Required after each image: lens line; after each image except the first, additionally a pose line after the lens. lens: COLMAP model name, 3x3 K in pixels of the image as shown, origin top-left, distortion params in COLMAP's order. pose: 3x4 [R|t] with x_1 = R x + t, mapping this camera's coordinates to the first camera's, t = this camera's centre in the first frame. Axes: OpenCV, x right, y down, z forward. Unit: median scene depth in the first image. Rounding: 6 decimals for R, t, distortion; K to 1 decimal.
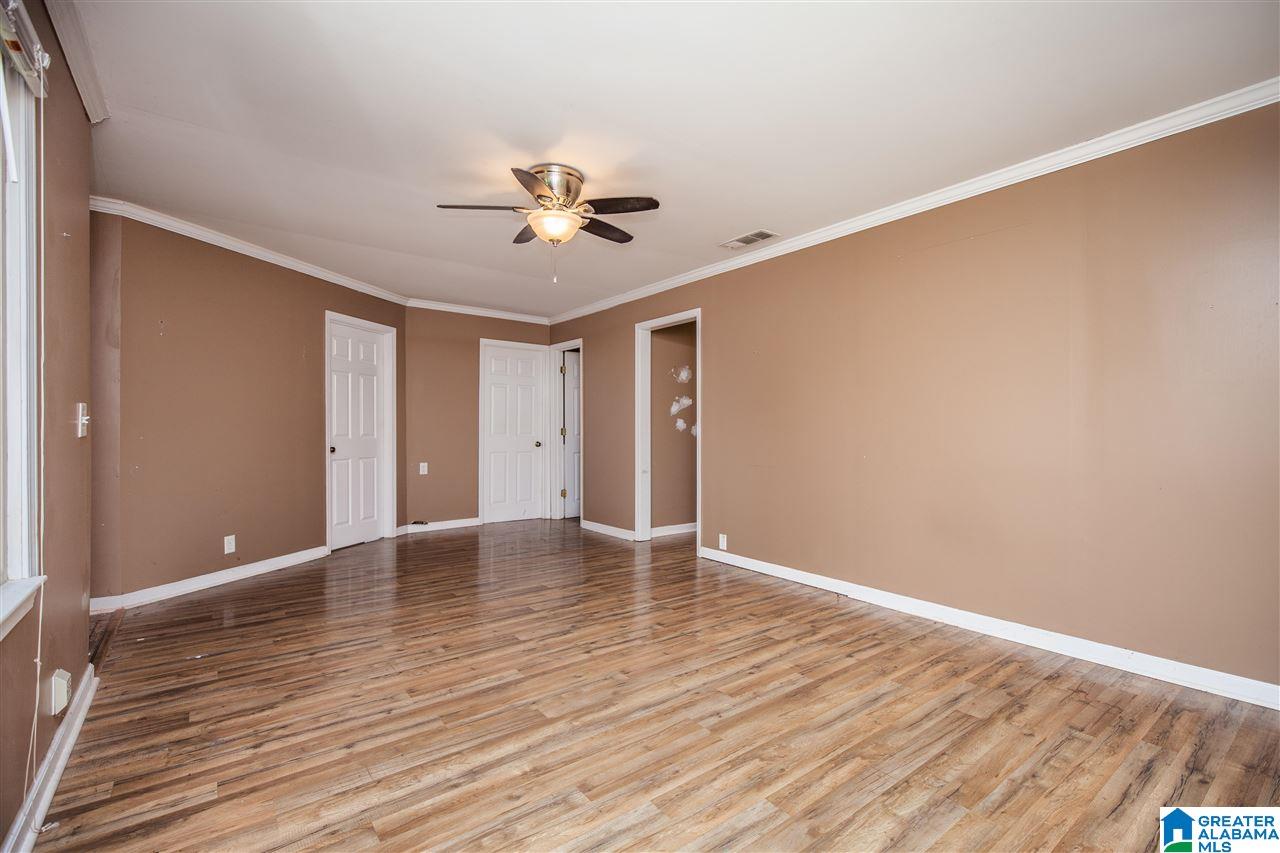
lens RADIAL K [[578.2, 0, 652.0], [0, 578.2, 426.6], [0, 0, 1]] dist [-0.000638, -0.001623]
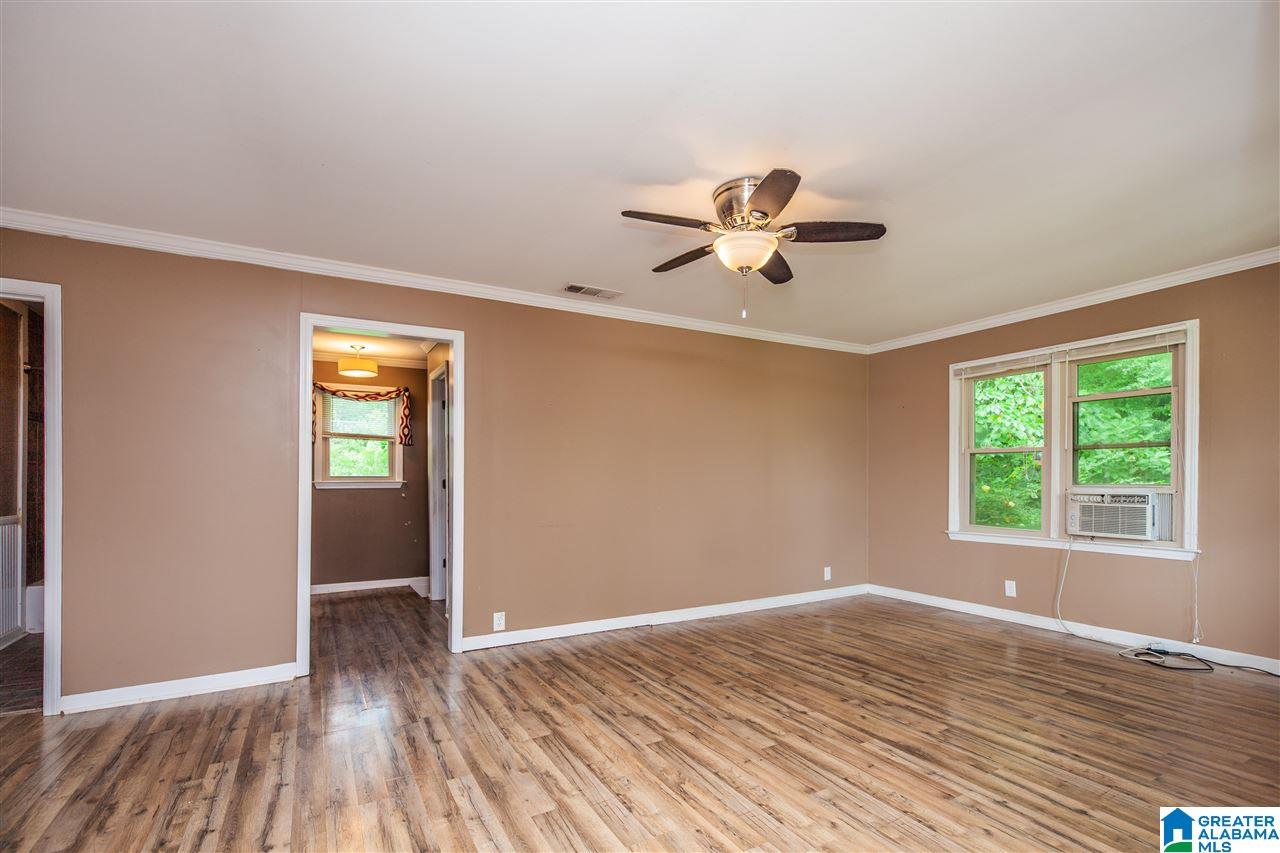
lens RADIAL K [[578.2, 0, 655.0], [0, 578.2, 470.5], [0, 0, 1]] dist [-0.000638, -0.001623]
pose [[0.133763, 0.012963, 0.990929, -1.025867], [-0.002369, 0.999916, -0.012761, -0.009758], [-0.991011, -0.000641, 0.133782, 1.016333]]
